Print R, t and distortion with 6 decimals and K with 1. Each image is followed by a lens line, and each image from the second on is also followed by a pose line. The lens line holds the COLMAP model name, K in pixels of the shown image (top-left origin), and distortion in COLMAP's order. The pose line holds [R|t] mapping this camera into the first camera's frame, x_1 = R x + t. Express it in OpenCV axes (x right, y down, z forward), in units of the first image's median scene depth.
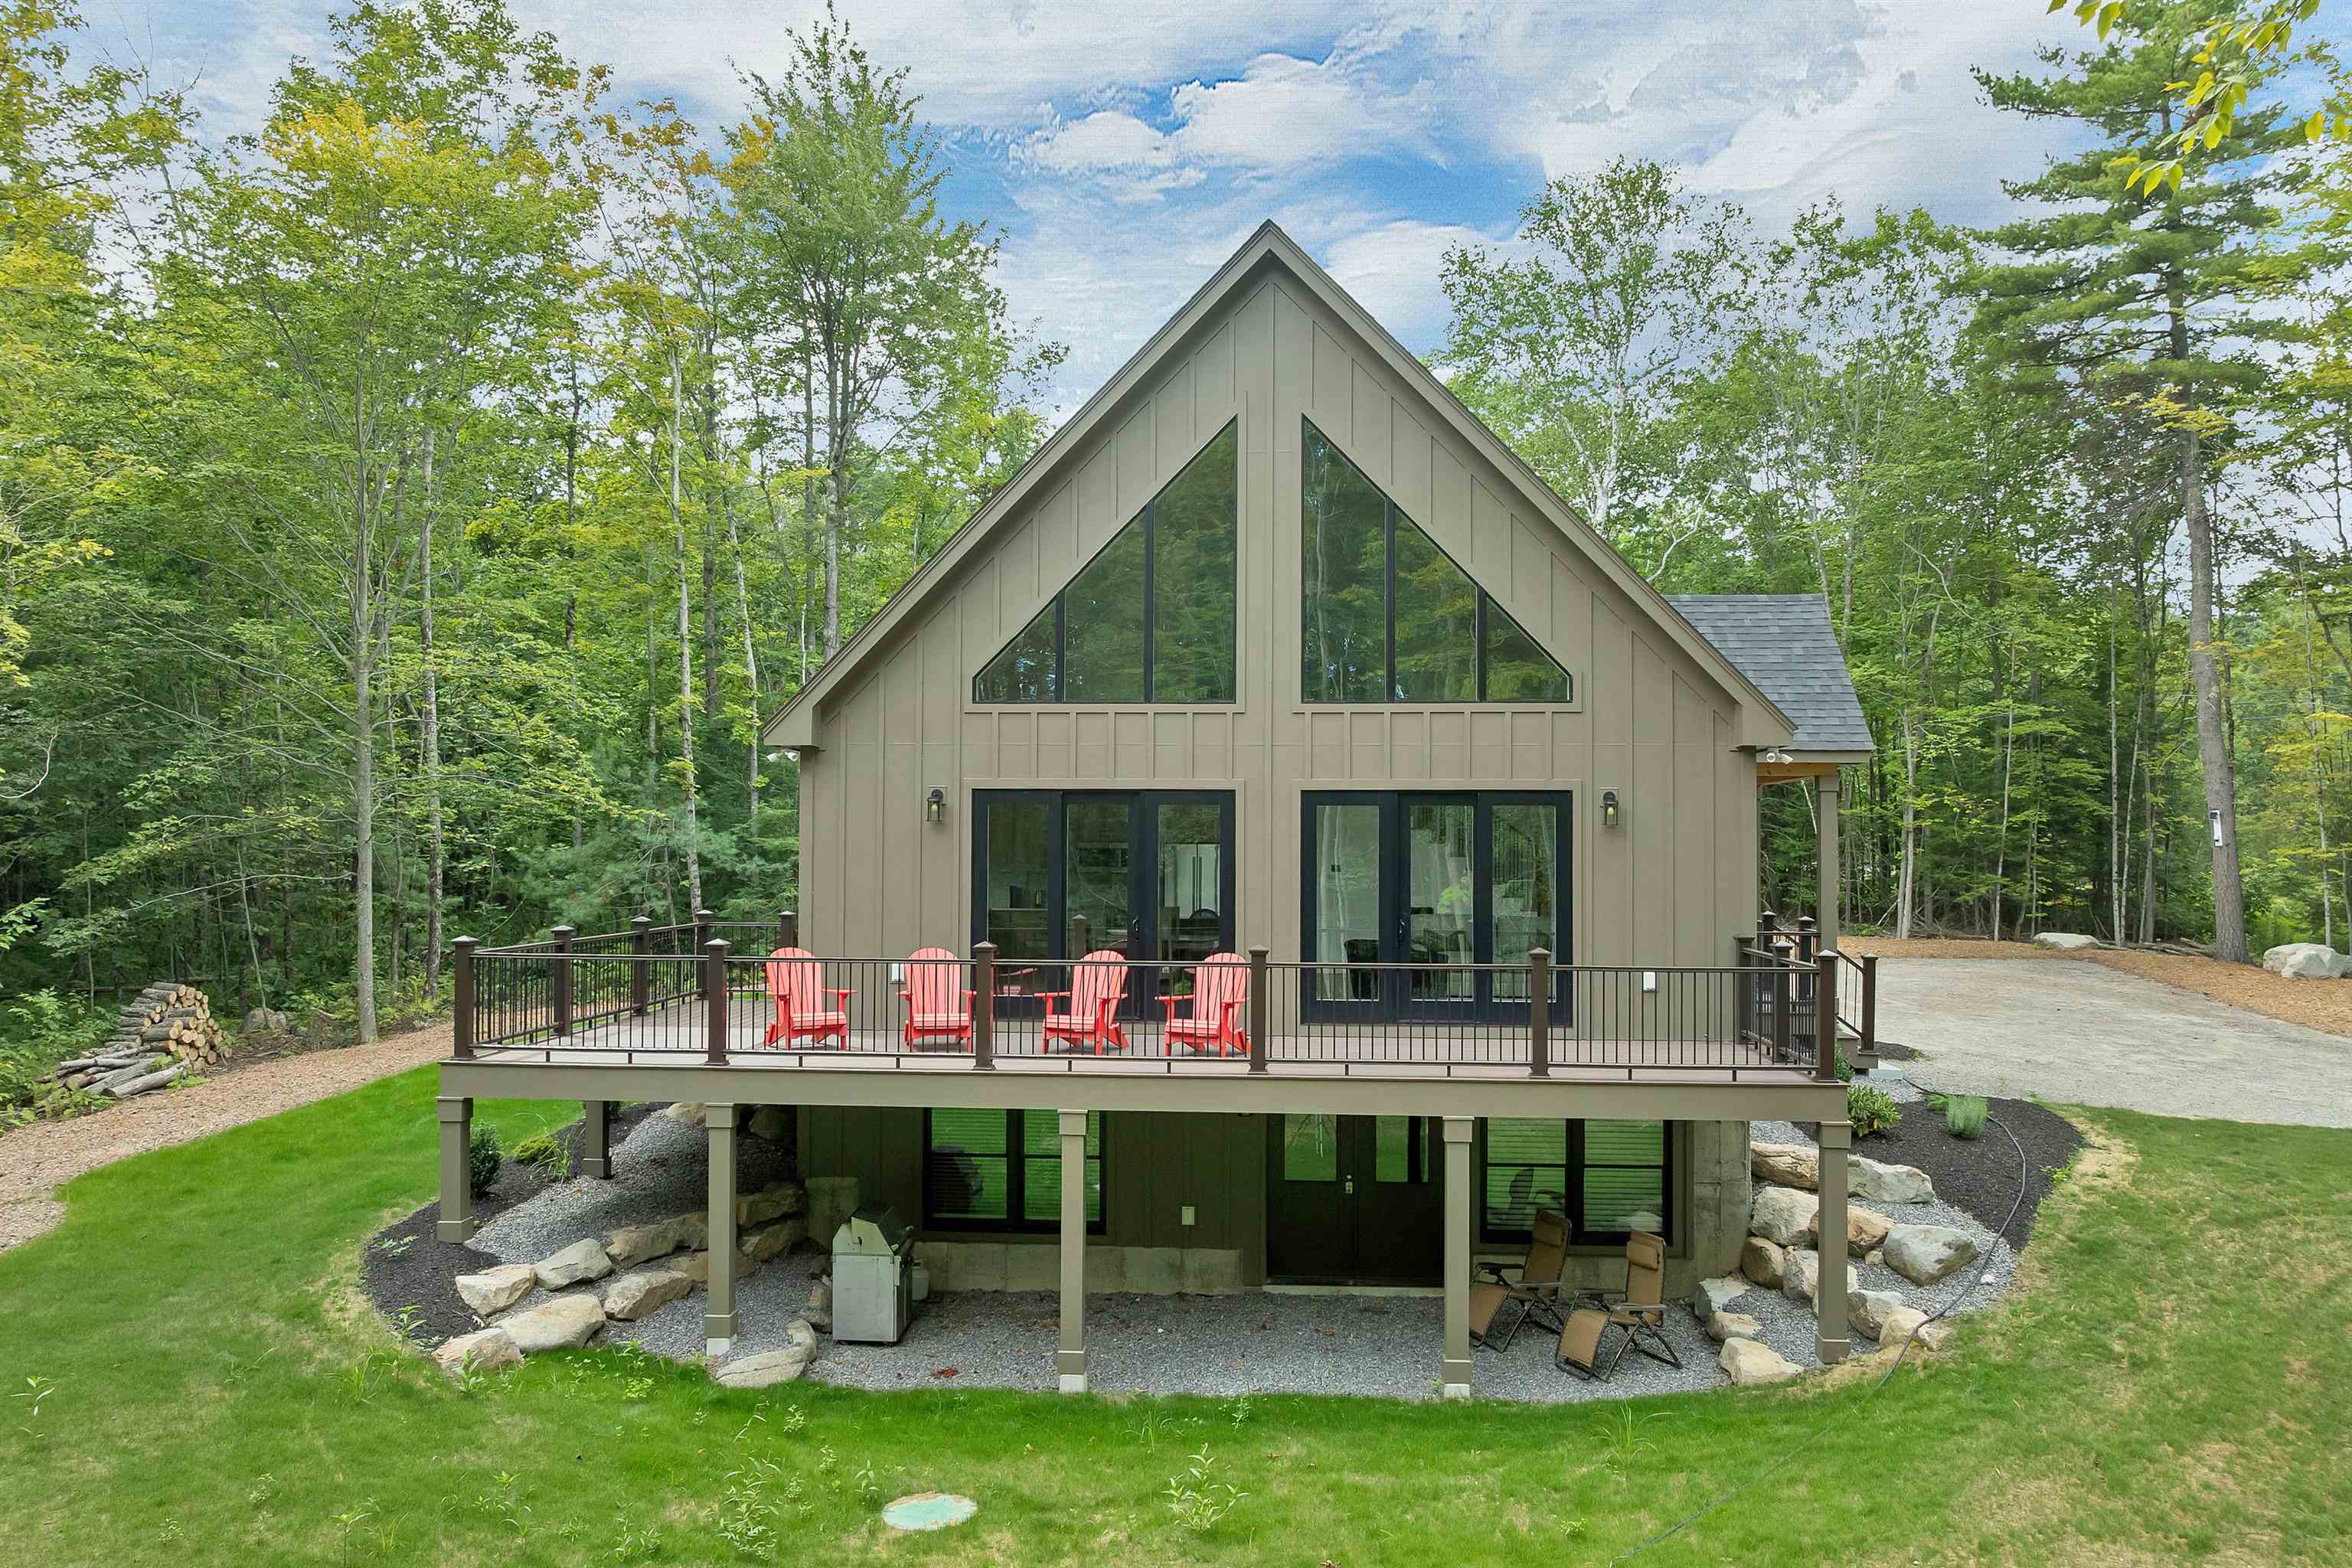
lens RADIAL K [[1701.2, 0, 1179.2], [0, 1701.2, 799.2], [0, 0, 1]] dist [-0.038171, 0.000866]
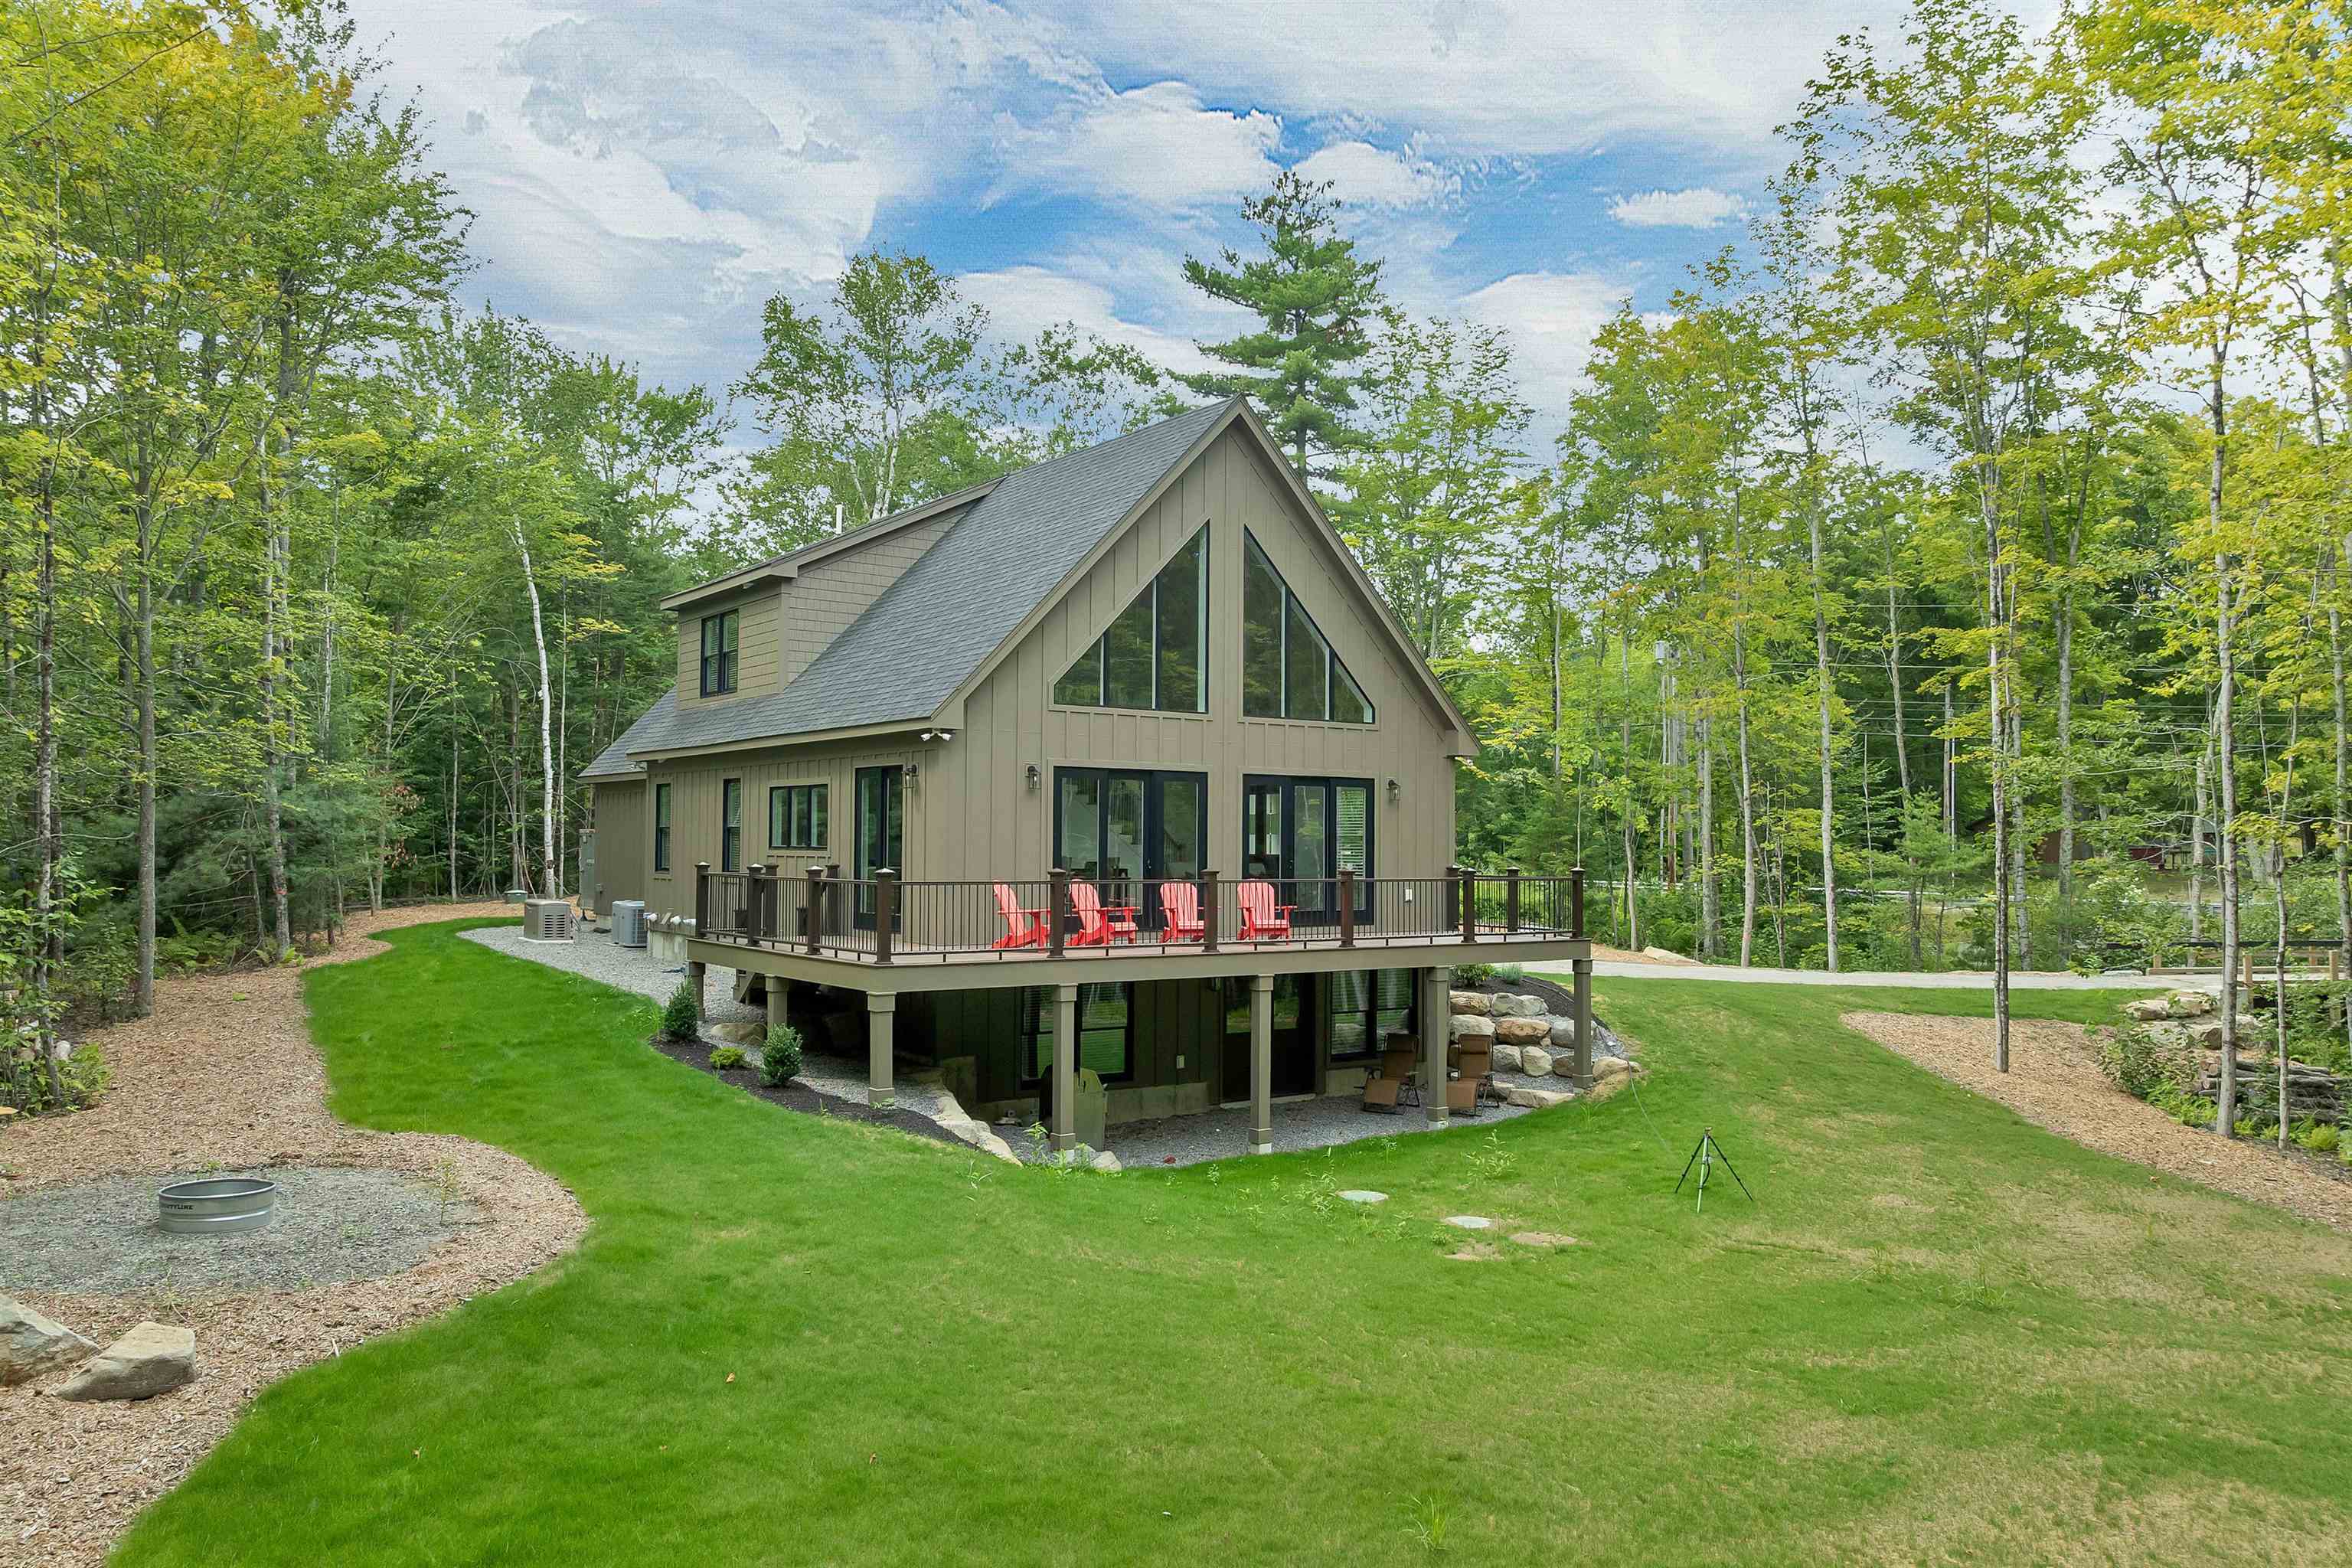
lens RADIAL K [[1701.2, 0, 1179.2], [0, 1701.2, 799.2], [0, 0, 1]] dist [-0.038171, 0.000866]
pose [[0.766236, 0.018530, 0.642292, -0.936166], [-0.020566, 0.999779, -0.004309, 0.024924], [-0.642230, -0.009908, 0.766448, -0.121984]]
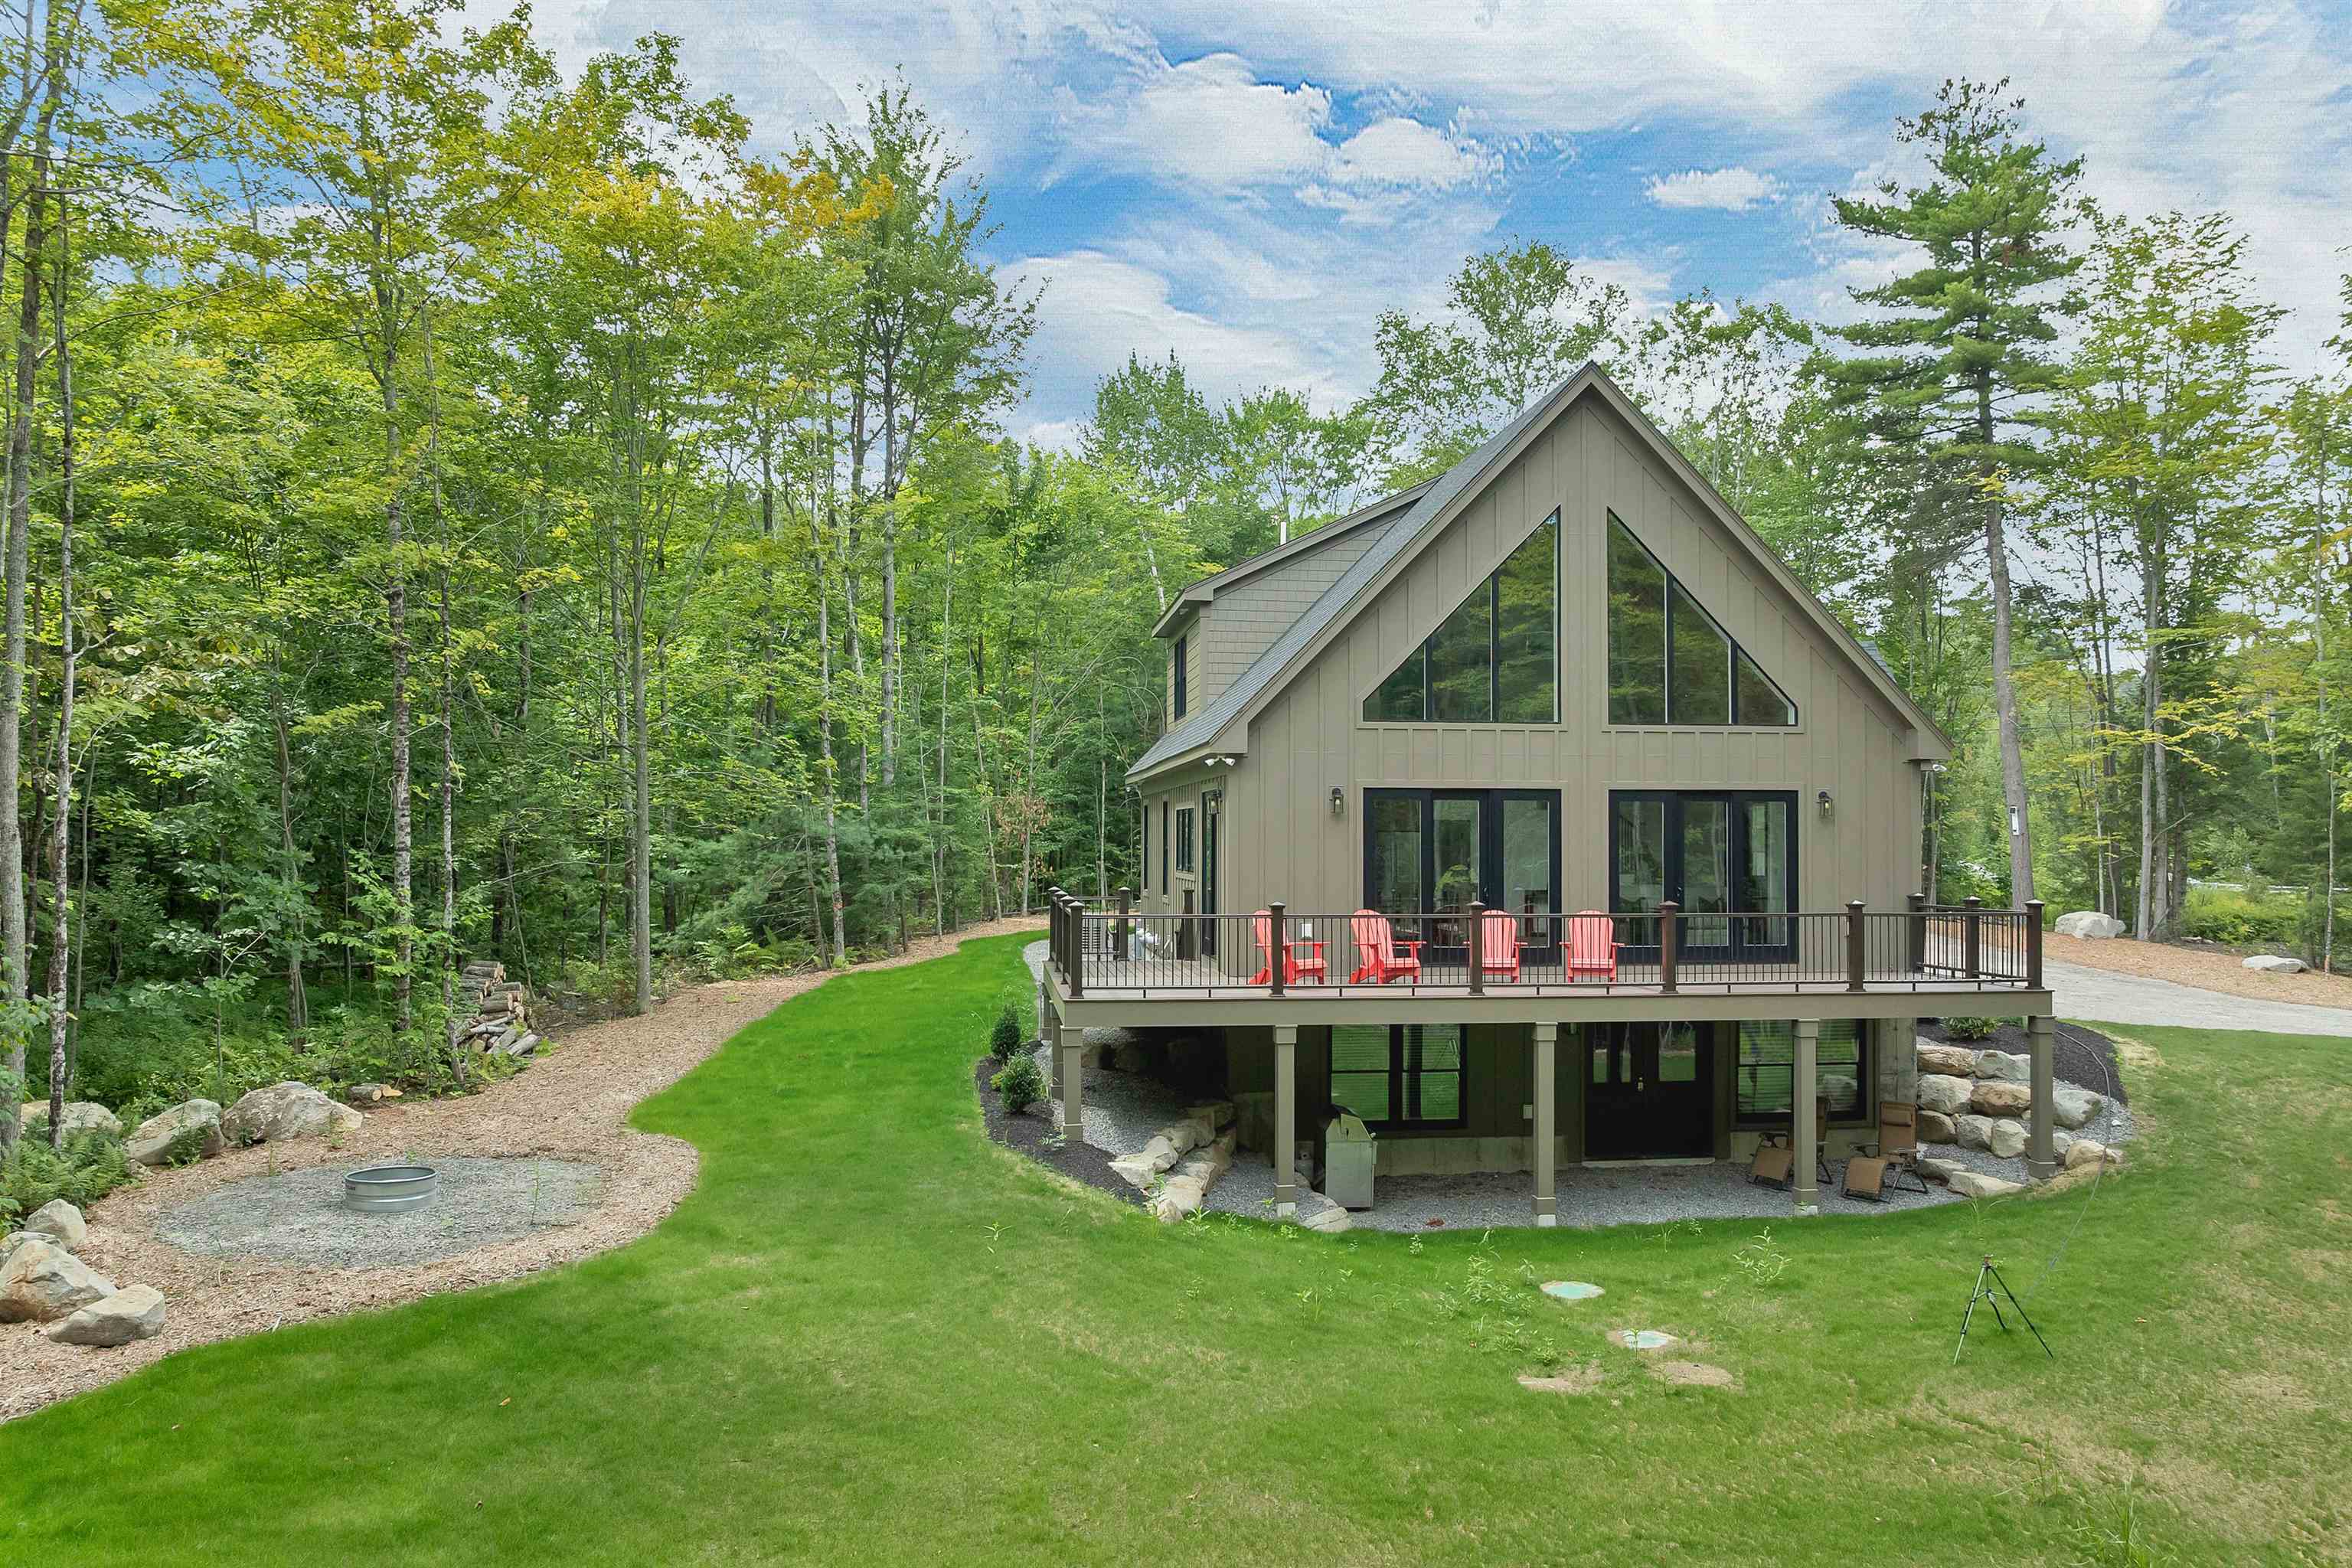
lens RADIAL K [[1701.2, 0, 1179.2], [0, 1701.2, 799.2], [0, 0, 1]] dist [-0.038171, 0.000866]
pose [[0.981154, 0.002234, 0.193215, -0.513595], [-0.002752, 0.999993, 0.002411, -0.000169], [-0.193208, -0.002897, 0.981154, -0.240643]]
